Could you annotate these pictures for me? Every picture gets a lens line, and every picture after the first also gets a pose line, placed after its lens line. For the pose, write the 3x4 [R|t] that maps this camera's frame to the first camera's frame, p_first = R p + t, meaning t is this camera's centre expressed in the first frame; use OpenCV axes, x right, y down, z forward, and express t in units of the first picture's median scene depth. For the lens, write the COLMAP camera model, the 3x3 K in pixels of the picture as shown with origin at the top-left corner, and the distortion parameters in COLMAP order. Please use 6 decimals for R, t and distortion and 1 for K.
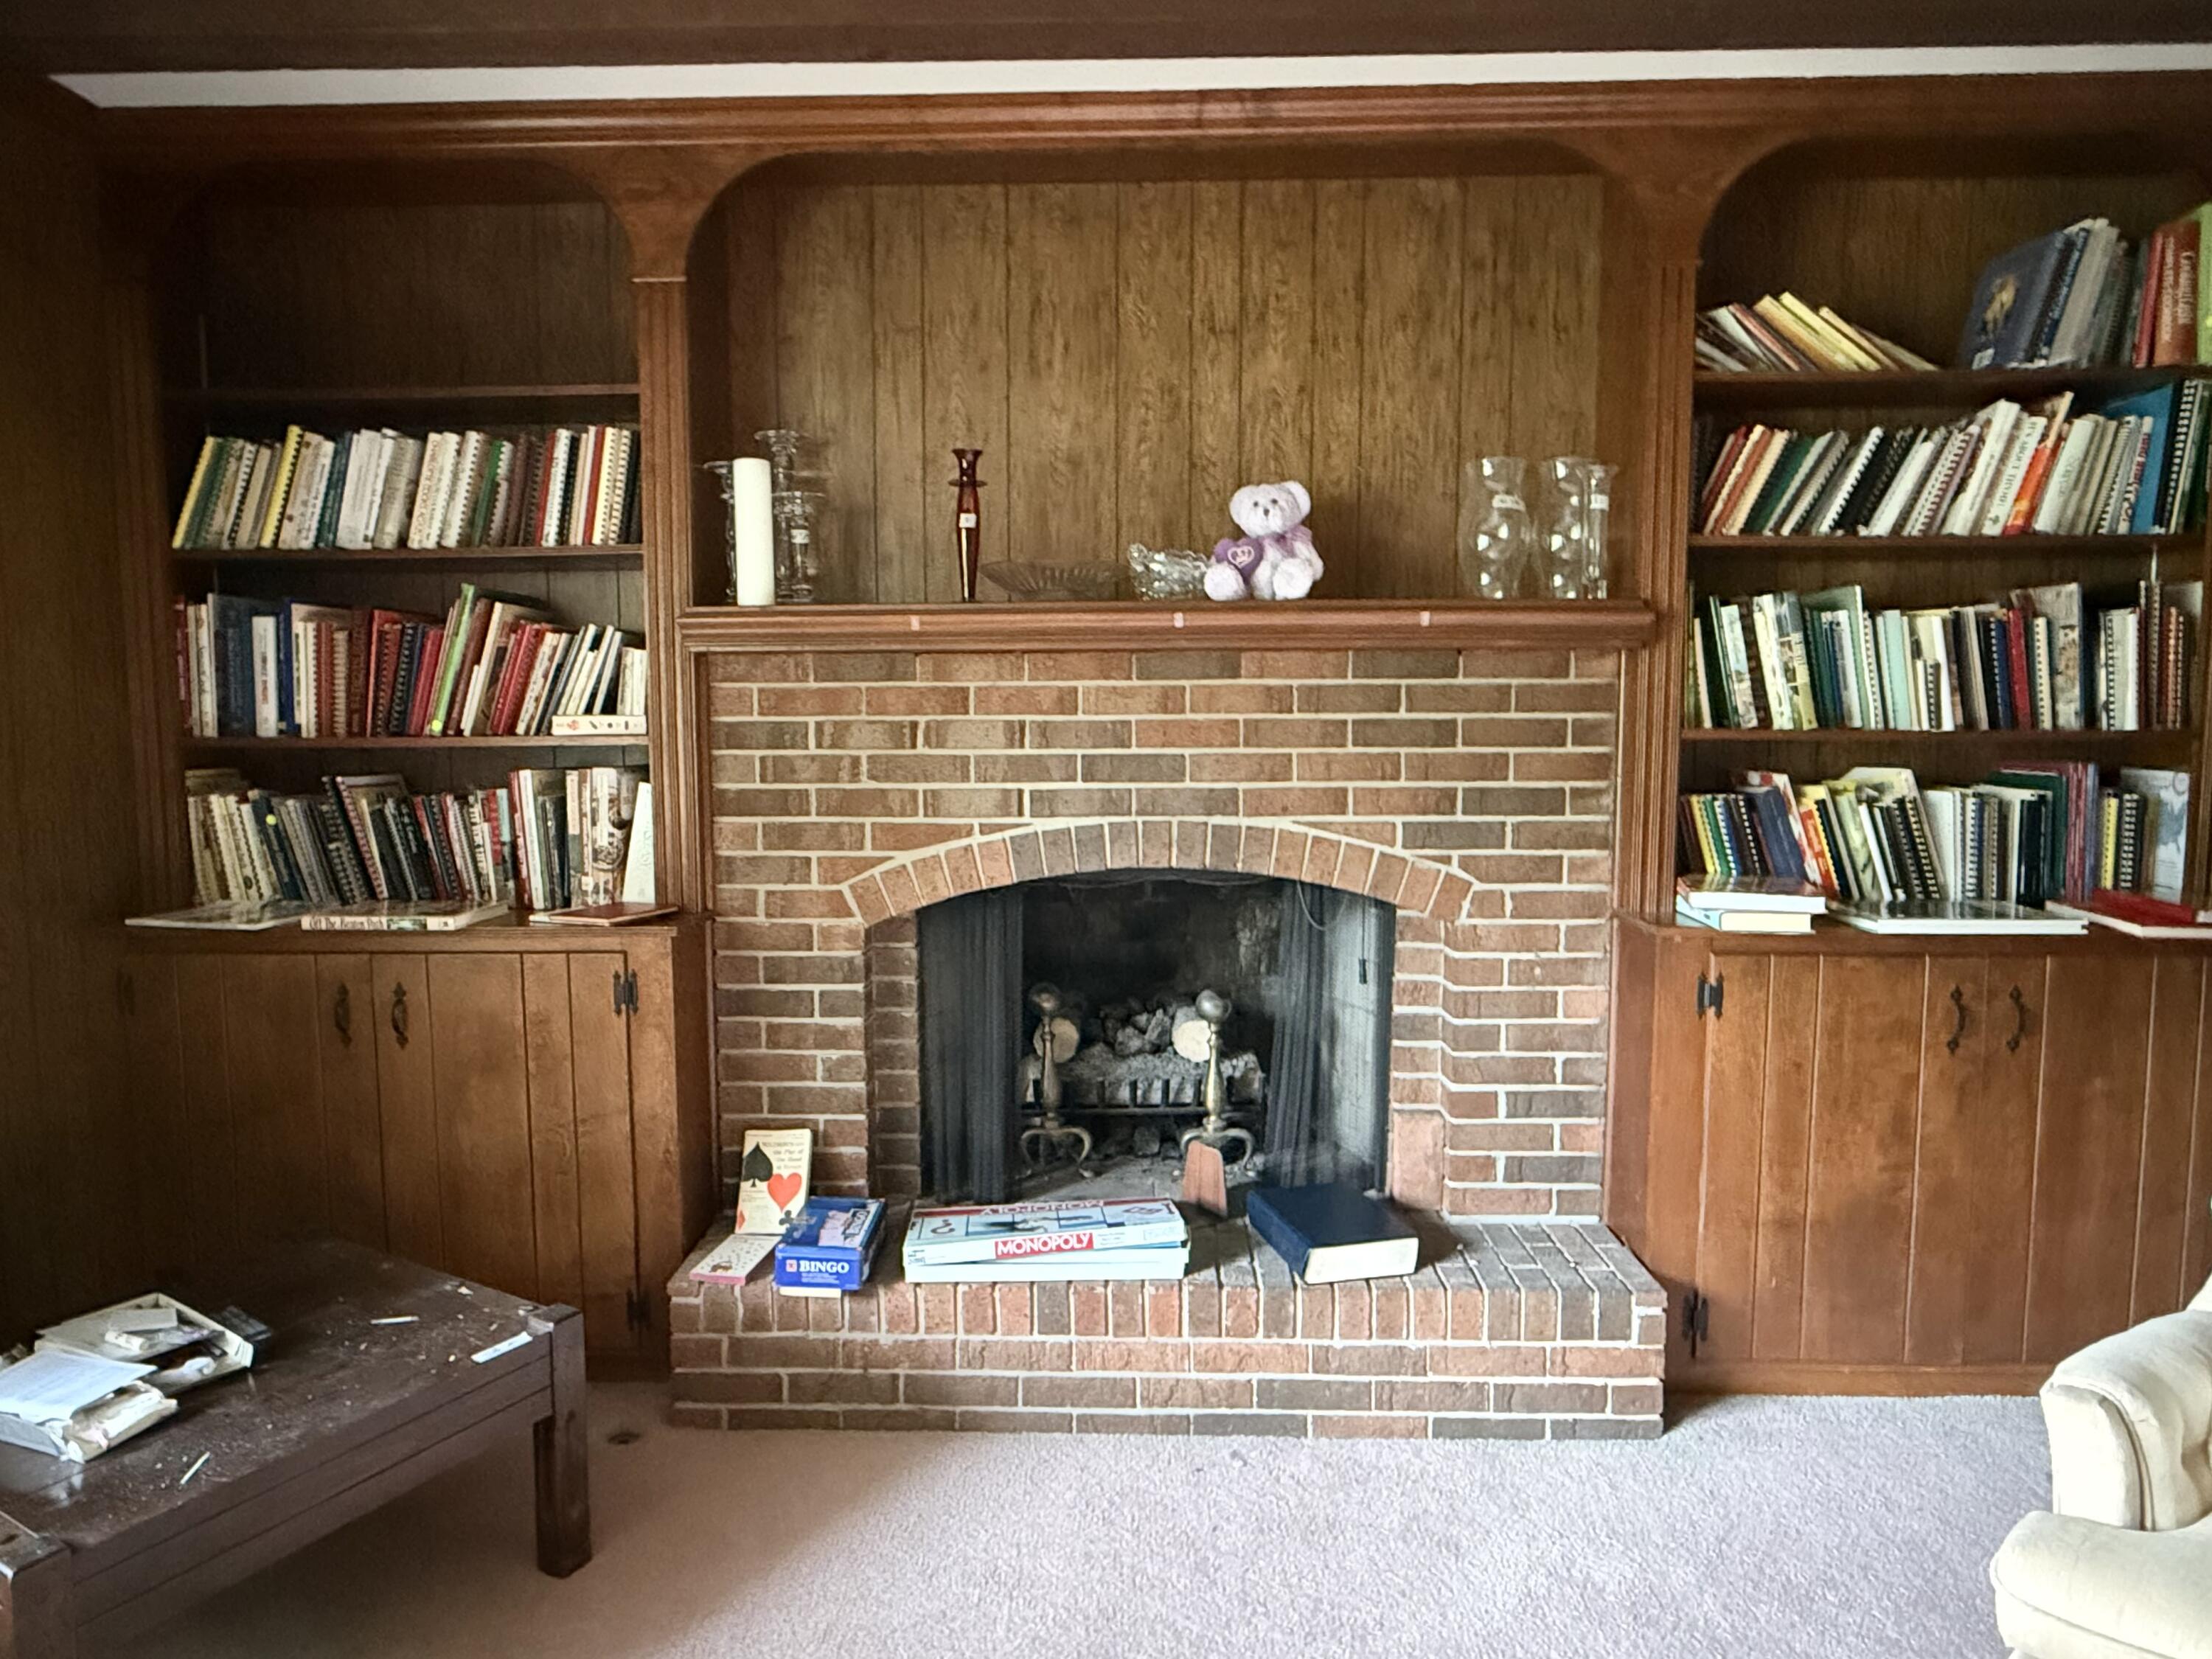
lens RADIAL K [[1286.3, 0, 1097.3], [0, 1286.3, 829.0], [0, 0, 1]] dist [0.001513, 0.000787]
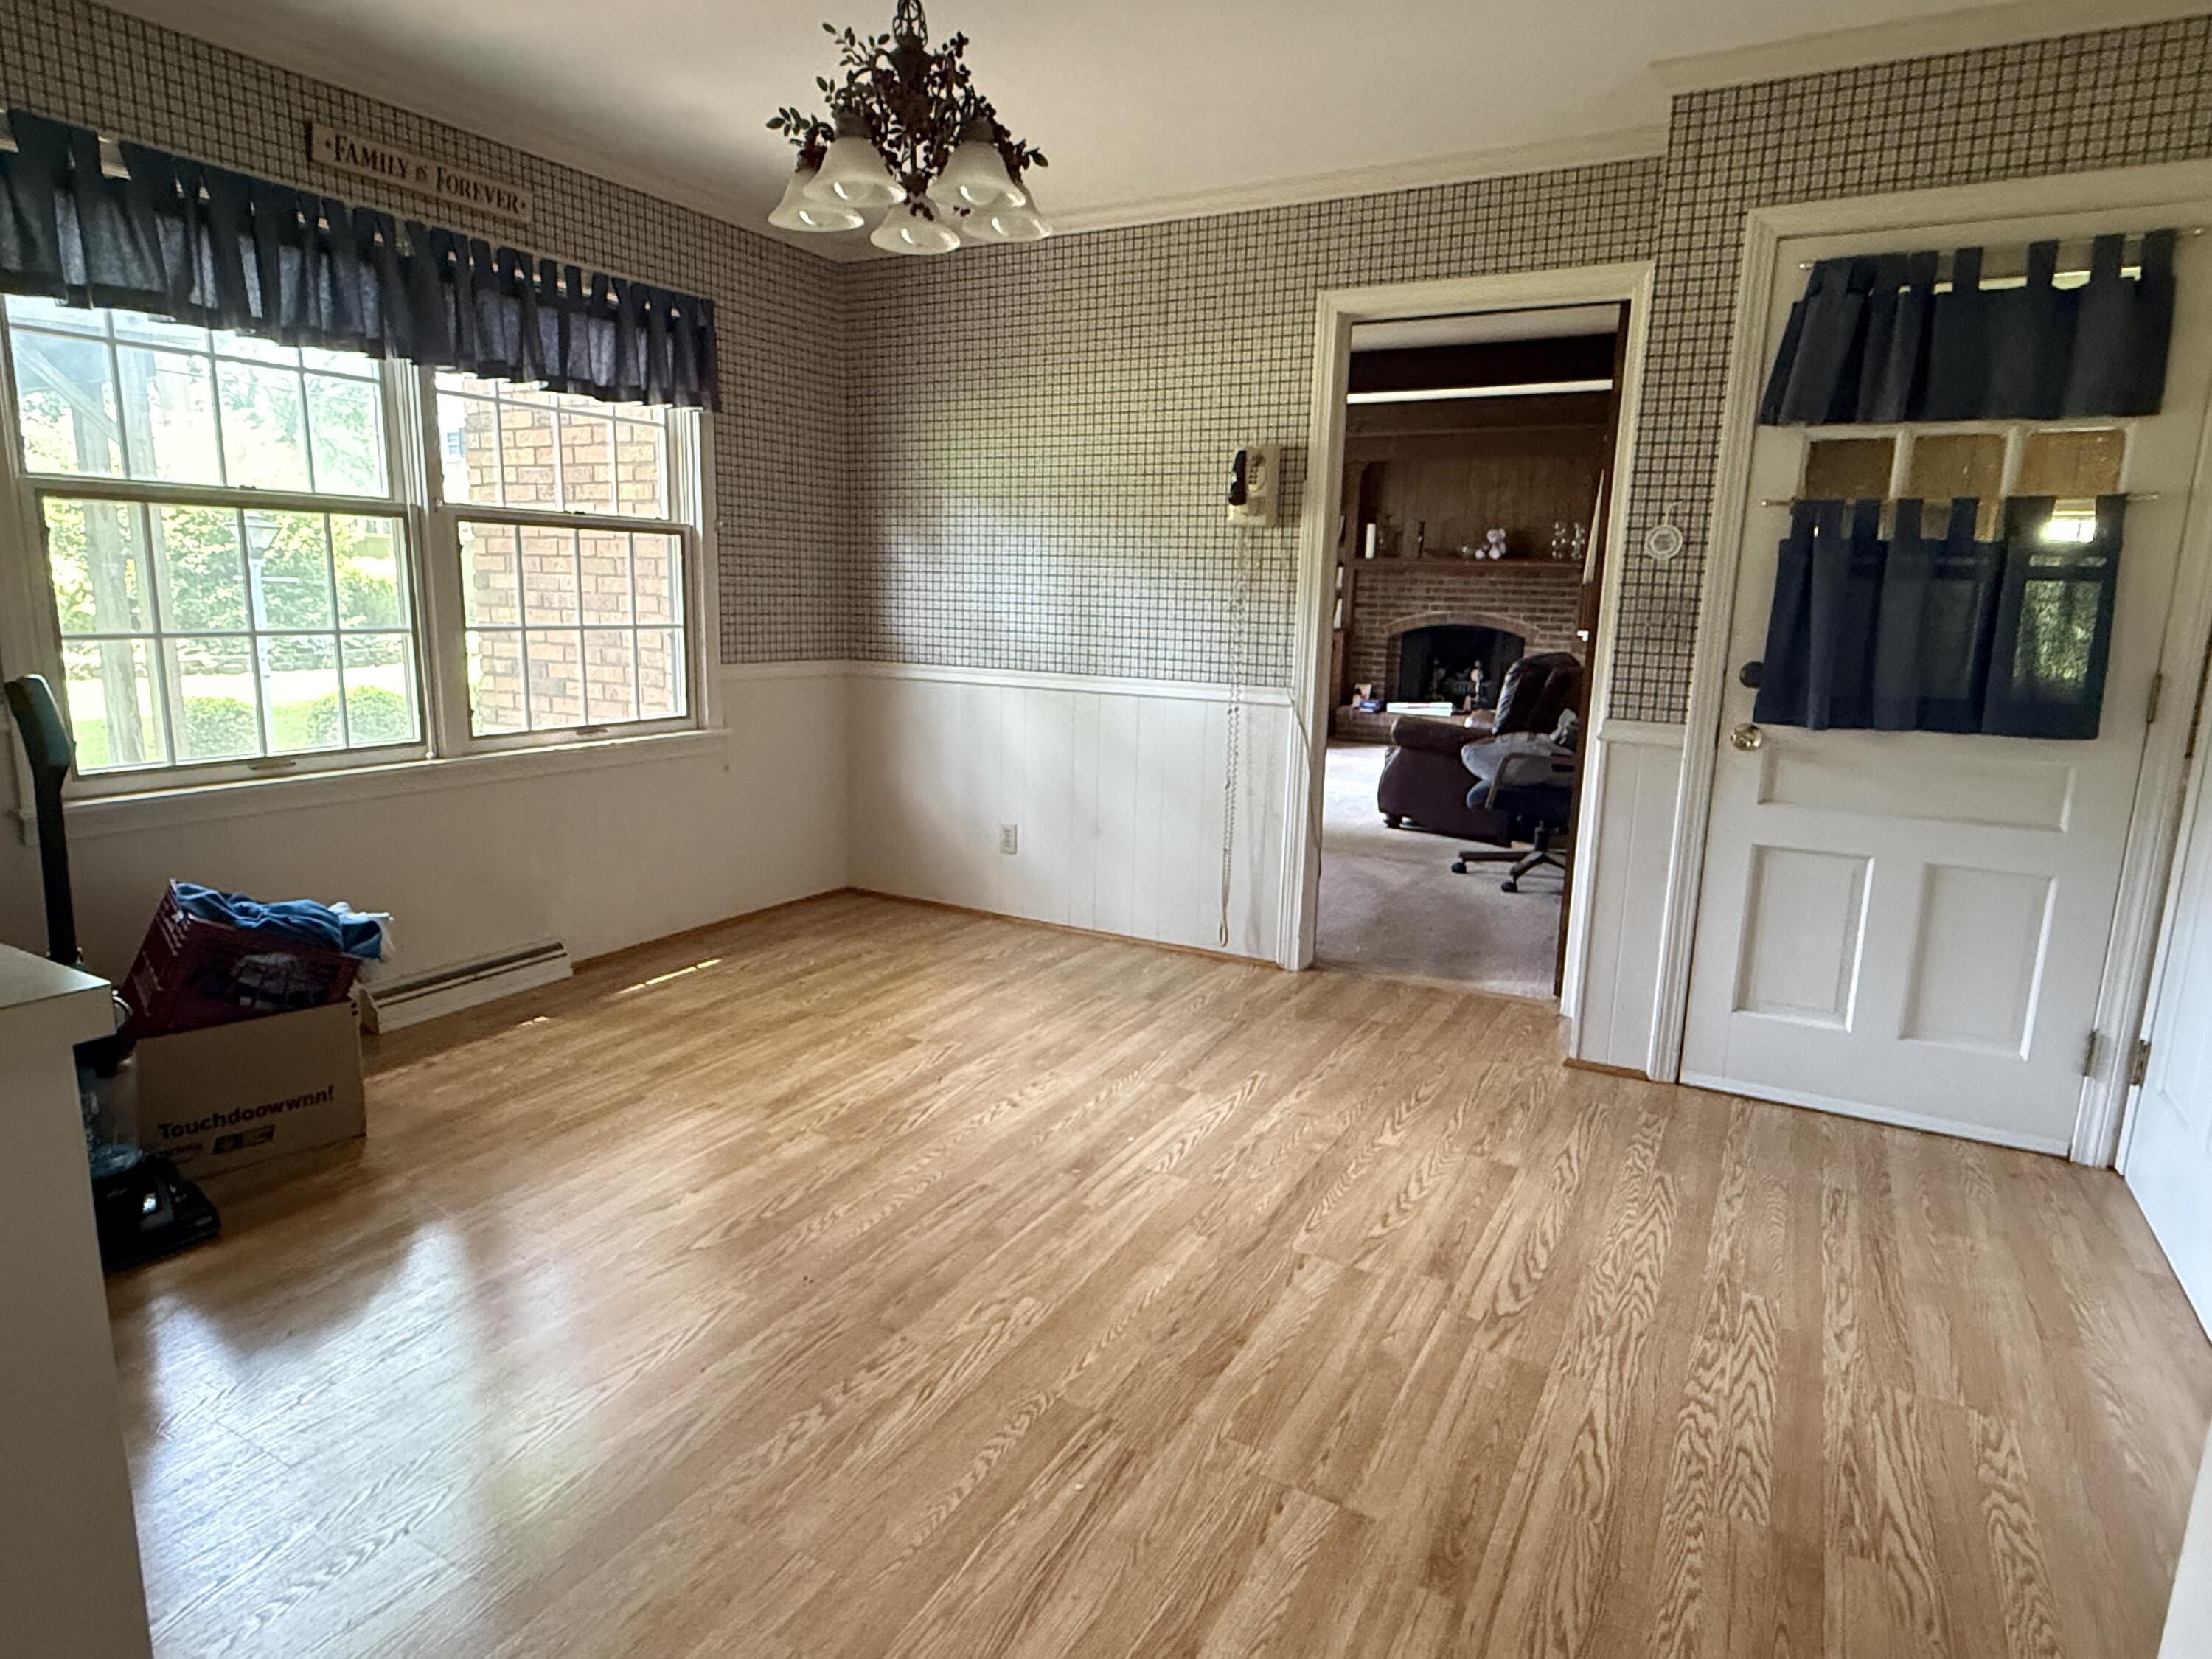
lens RADIAL K [[1286.3, 0, 1099.6], [0, 1286.3, 833.5], [0, 0, 1]] dist [0.001513, 0.000787]
pose [[0.883052, 0.113092, -0.455444, 0.974757], [-0.069433, 0.991332, 0.111536, 0.313806], [0.464110, -0.066869, 0.883250, -3.195300]]
